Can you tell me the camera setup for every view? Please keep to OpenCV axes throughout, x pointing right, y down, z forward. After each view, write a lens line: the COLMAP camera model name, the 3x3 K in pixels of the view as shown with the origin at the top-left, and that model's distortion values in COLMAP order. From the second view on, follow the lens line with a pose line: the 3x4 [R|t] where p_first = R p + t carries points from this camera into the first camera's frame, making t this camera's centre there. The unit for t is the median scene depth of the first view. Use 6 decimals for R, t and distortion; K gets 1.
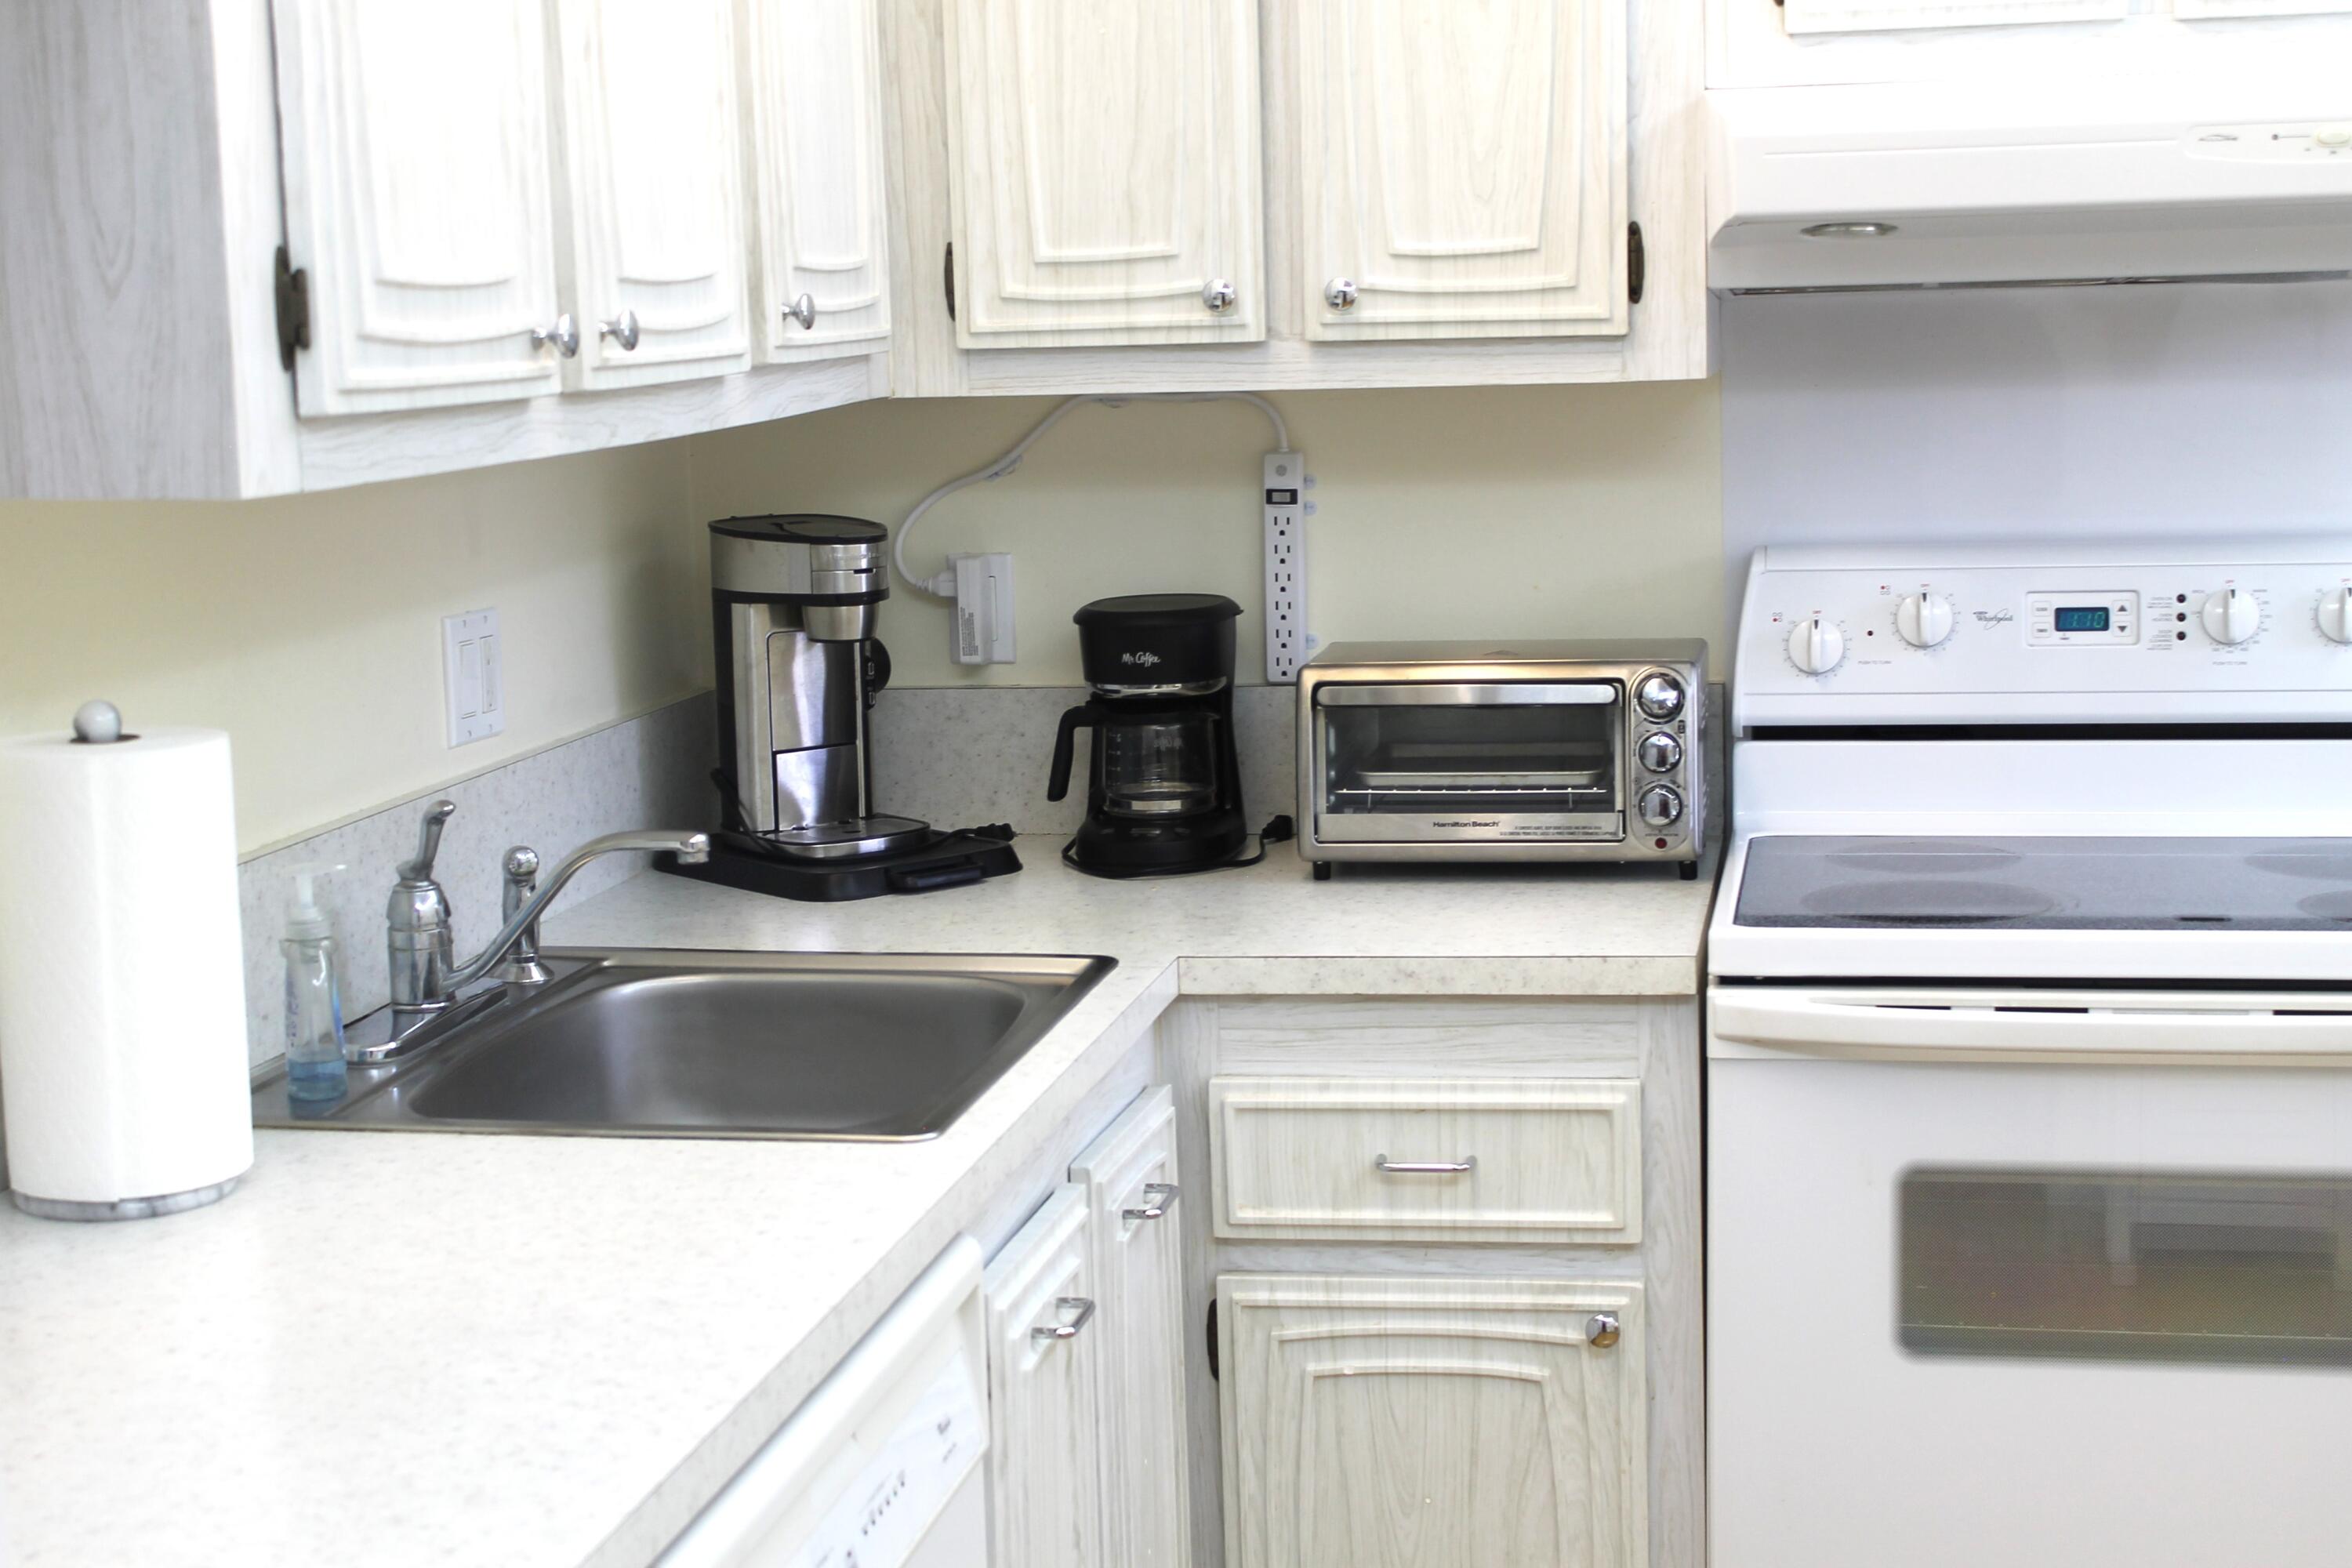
lens RADIAL K [[3463.4, 0, 1184.4], [0, 3463.4, 848.5], [0, 0, 1]] dist [-0.062760, 0.175334]
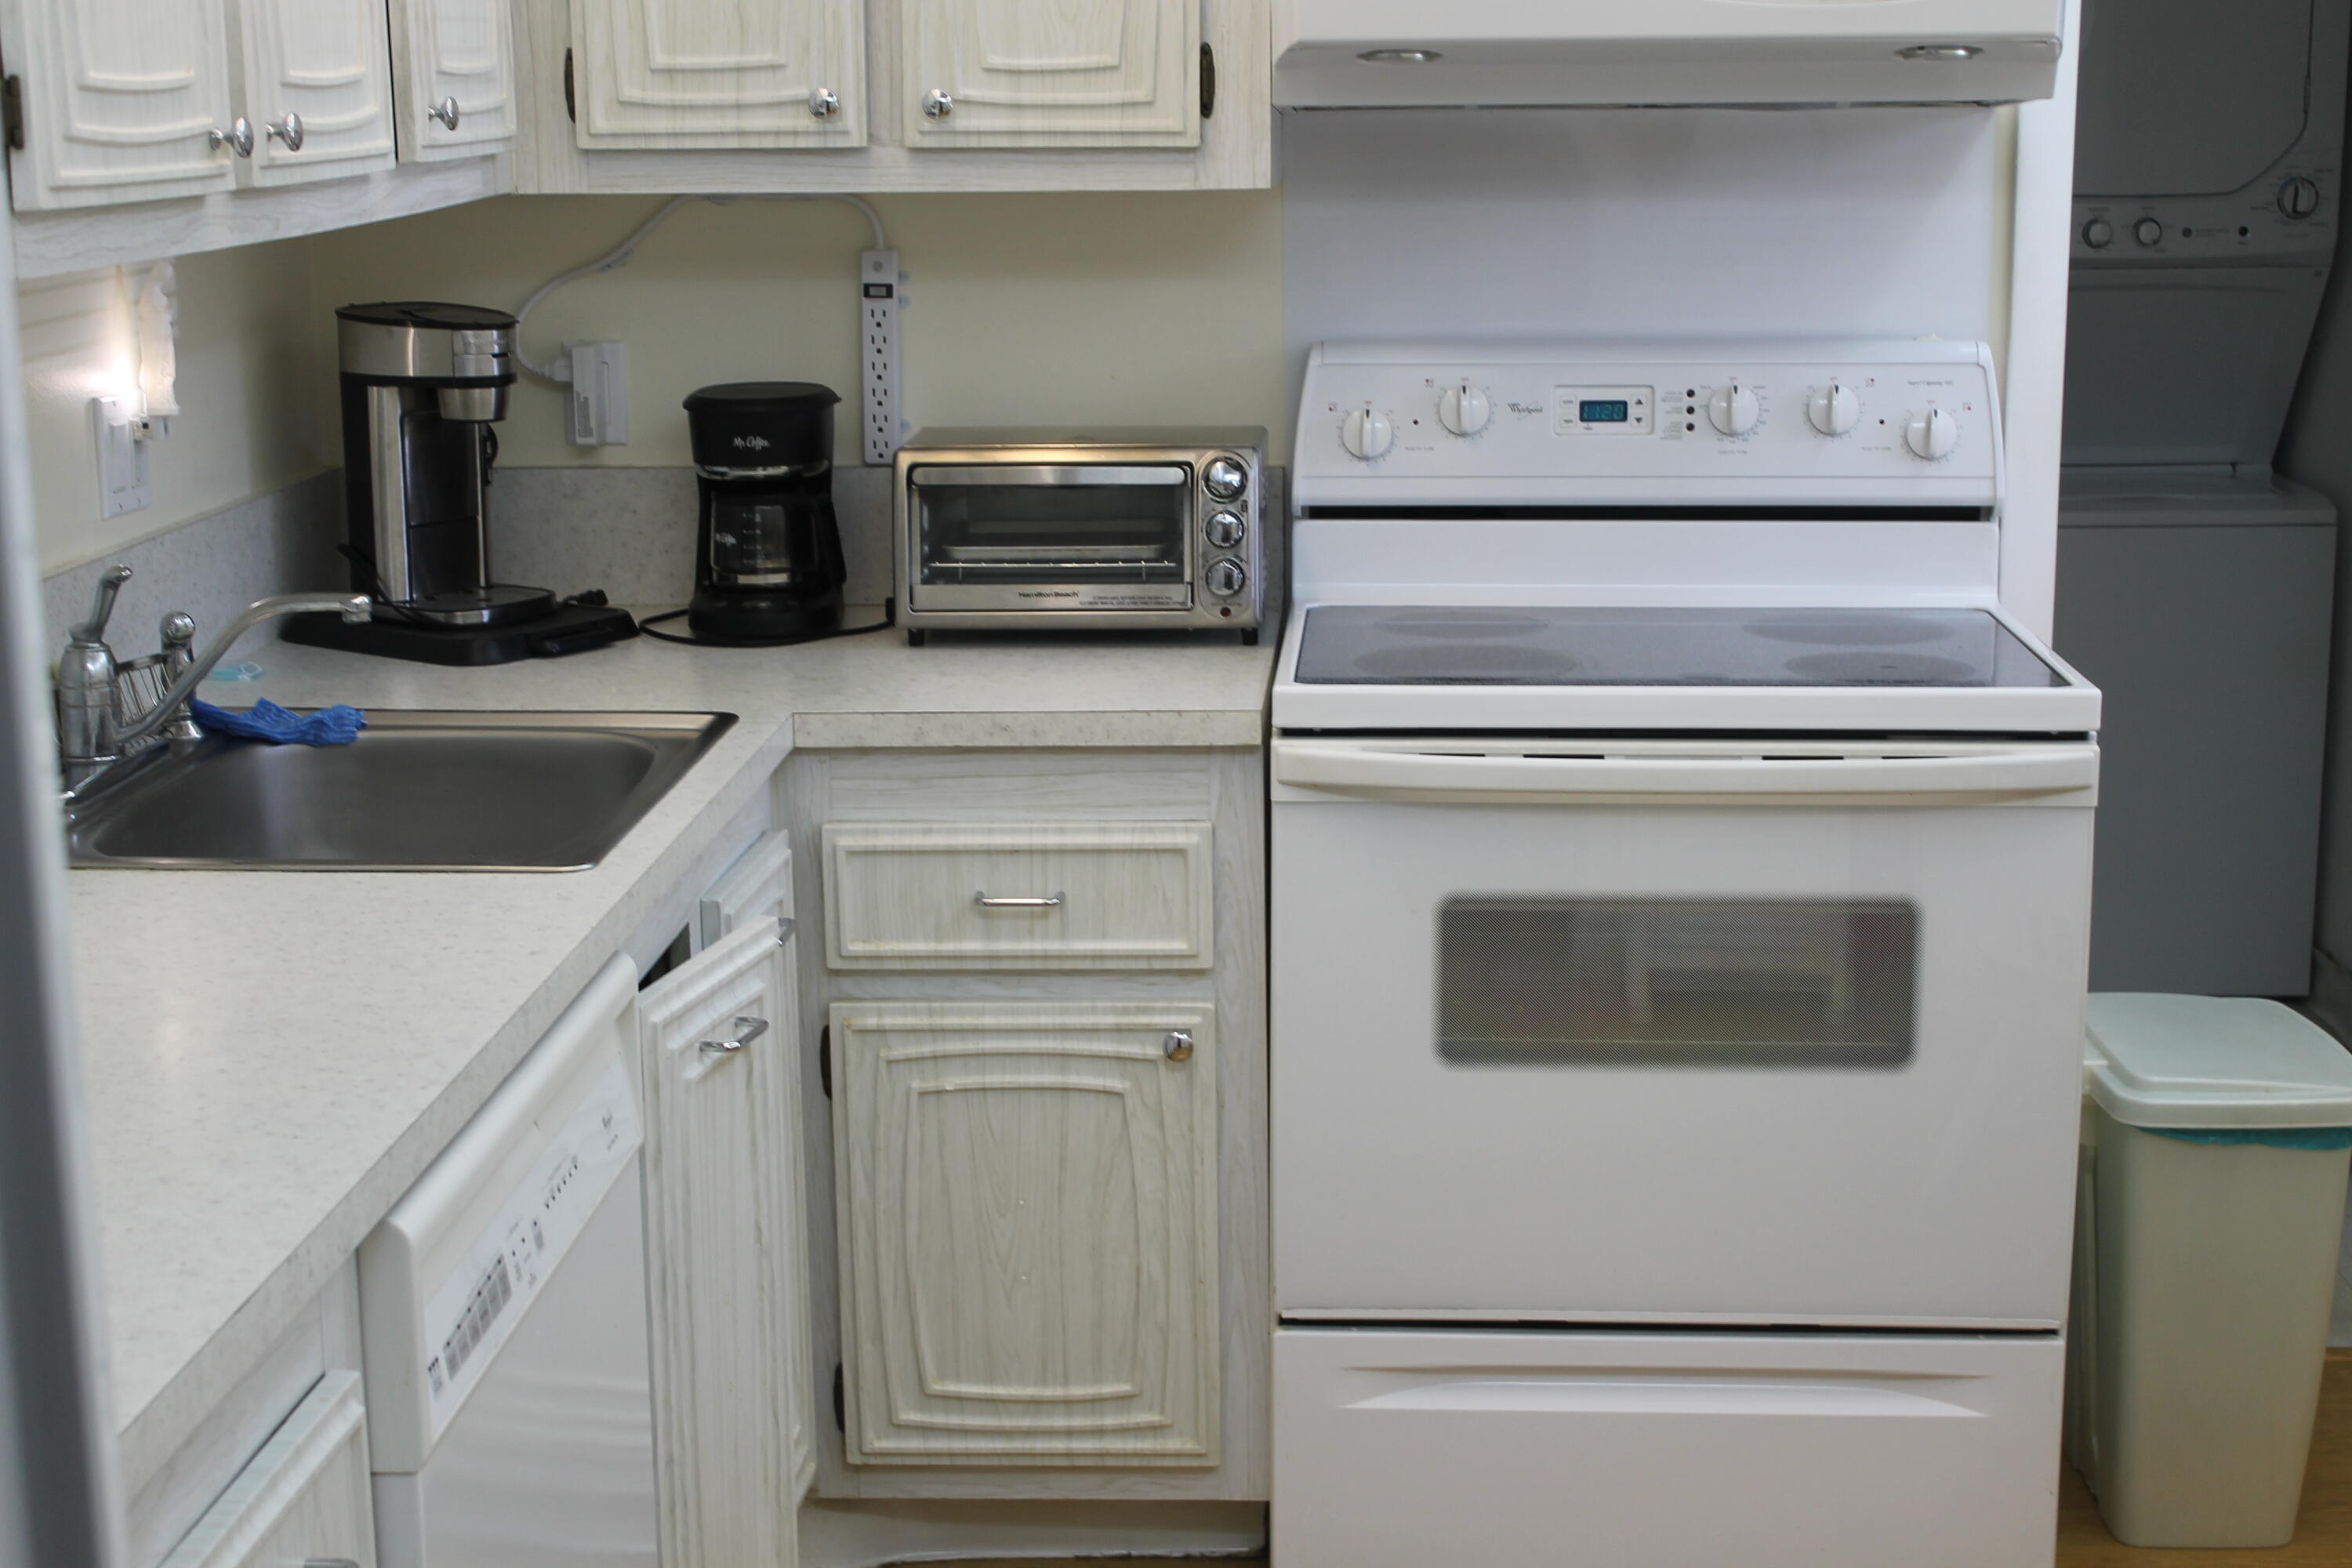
lens RADIAL K [[3463.4, 0, 1184.4], [0, 3463.4, 848.5], [0, 0, 1]] dist [-0.062760, 0.175334]
pose [[0.991458, -0.007378, 0.130219, -0.021698], [-0.000483, 0.998184, 0.060231, 0.007863], [-0.130427, -0.059780, 0.989654, -0.102049]]
